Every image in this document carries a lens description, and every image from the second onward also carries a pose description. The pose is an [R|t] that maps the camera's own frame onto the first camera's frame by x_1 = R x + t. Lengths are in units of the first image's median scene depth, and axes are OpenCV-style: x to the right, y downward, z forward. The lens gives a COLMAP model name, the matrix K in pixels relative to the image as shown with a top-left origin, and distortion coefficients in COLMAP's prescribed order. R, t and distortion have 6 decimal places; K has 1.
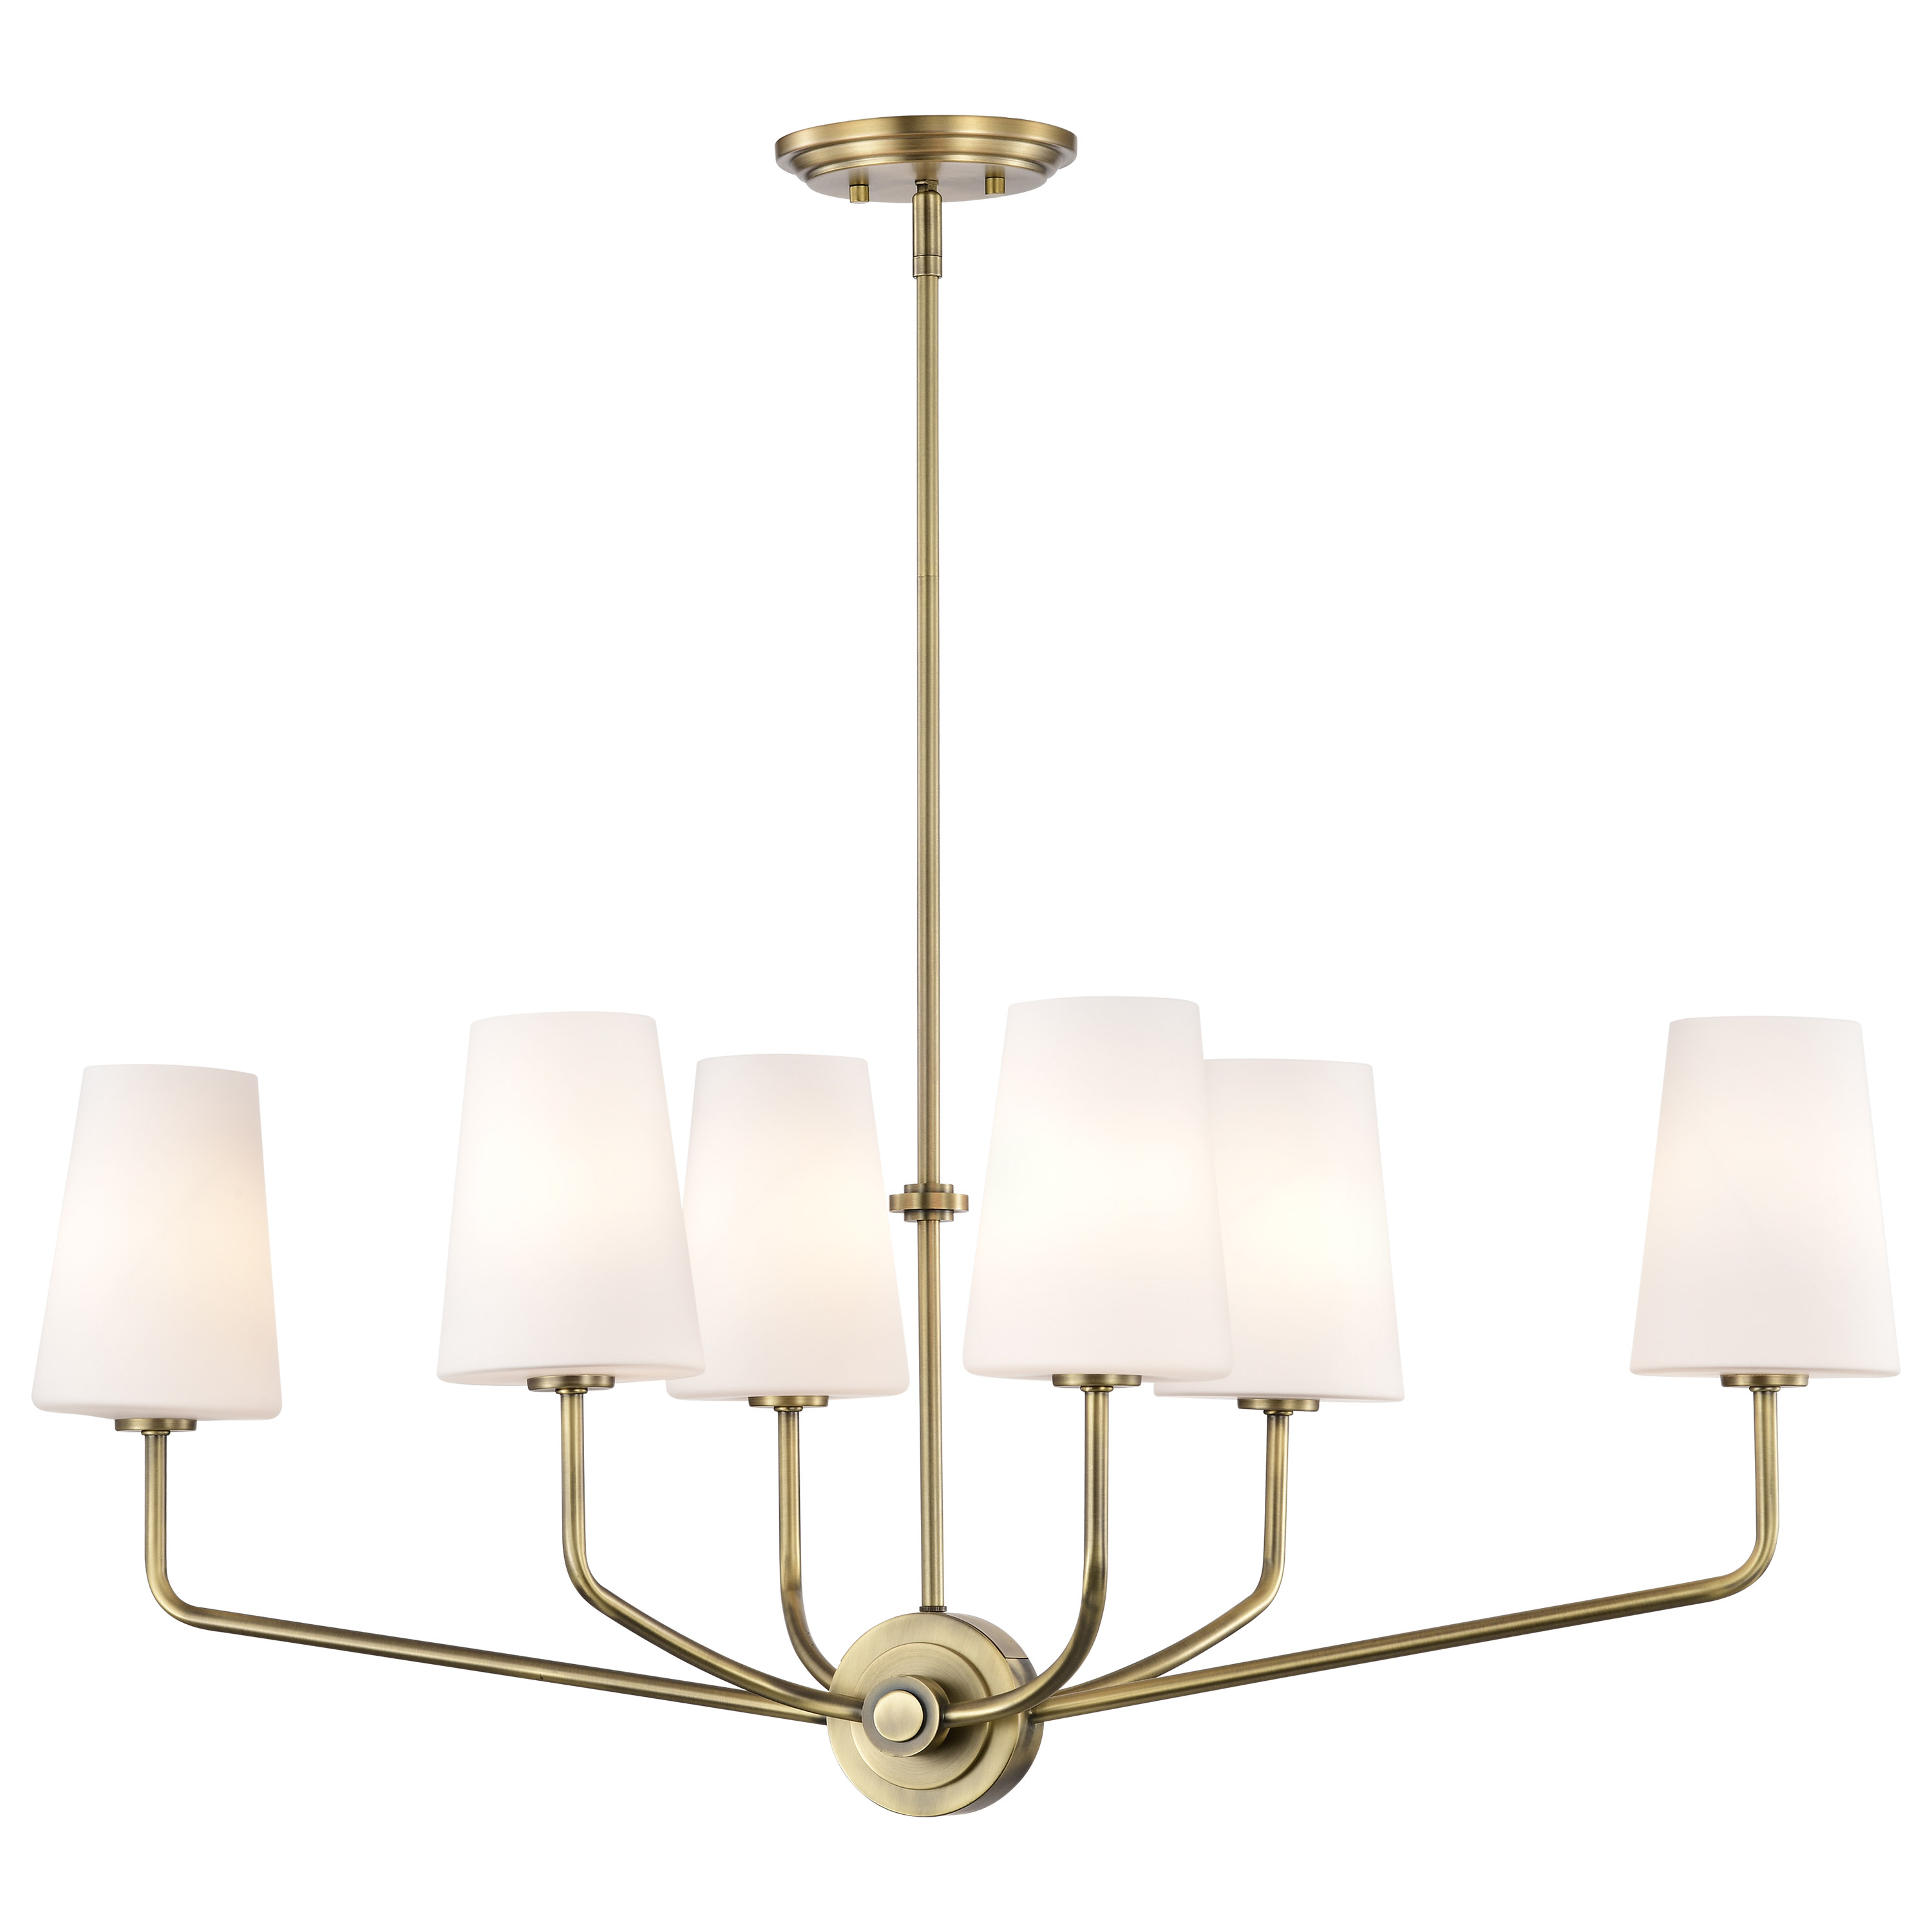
lens RADIAL K [[7034.1, 0, 966.0], [0, 7034.1, 966.0], [0, 0, 1]] dist [-0.196561, -0.872940]
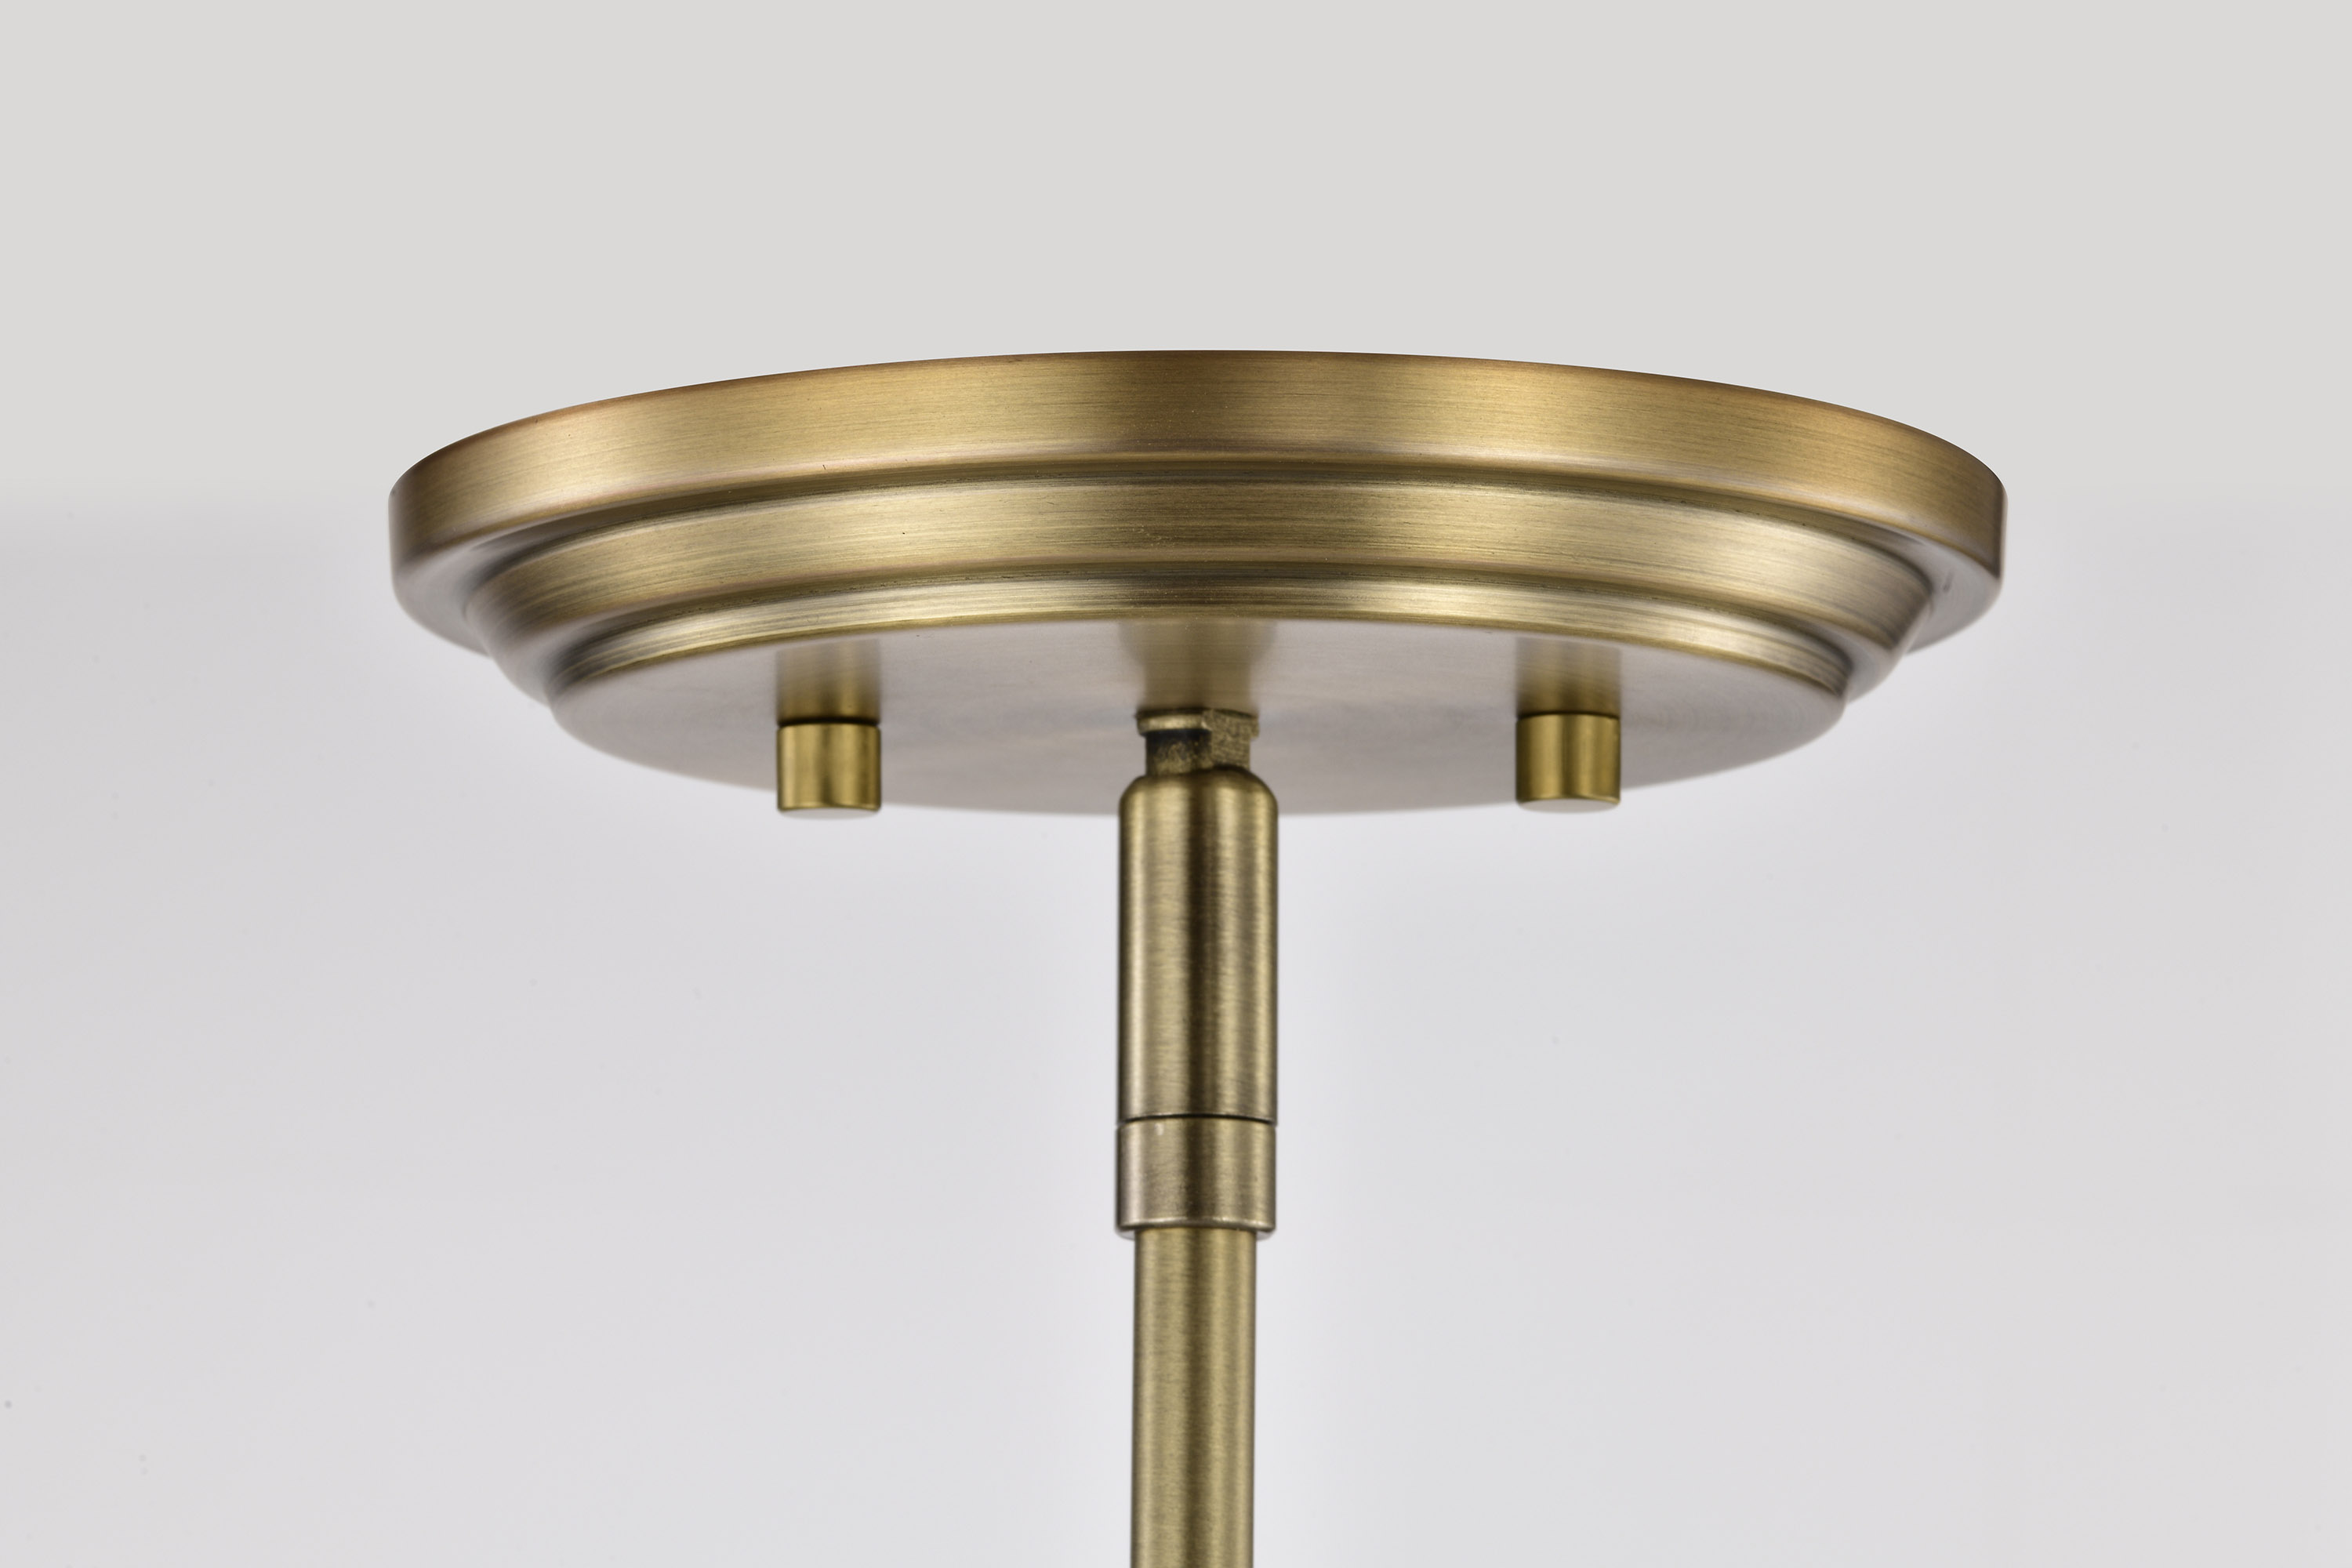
lens RADIAL K [[8131.9, 0, 1176.0], [0, 8131.9, 784.0], [0, 0, 1]] dist [0.958397, 0.262934]
pose [[0.997424, 0.028246, 0.065935, -0.020752], [-0.021901, 0.995233, -0.095037, -0.089365], [-0.068305, 0.093348, 0.993288, 0.783619]]
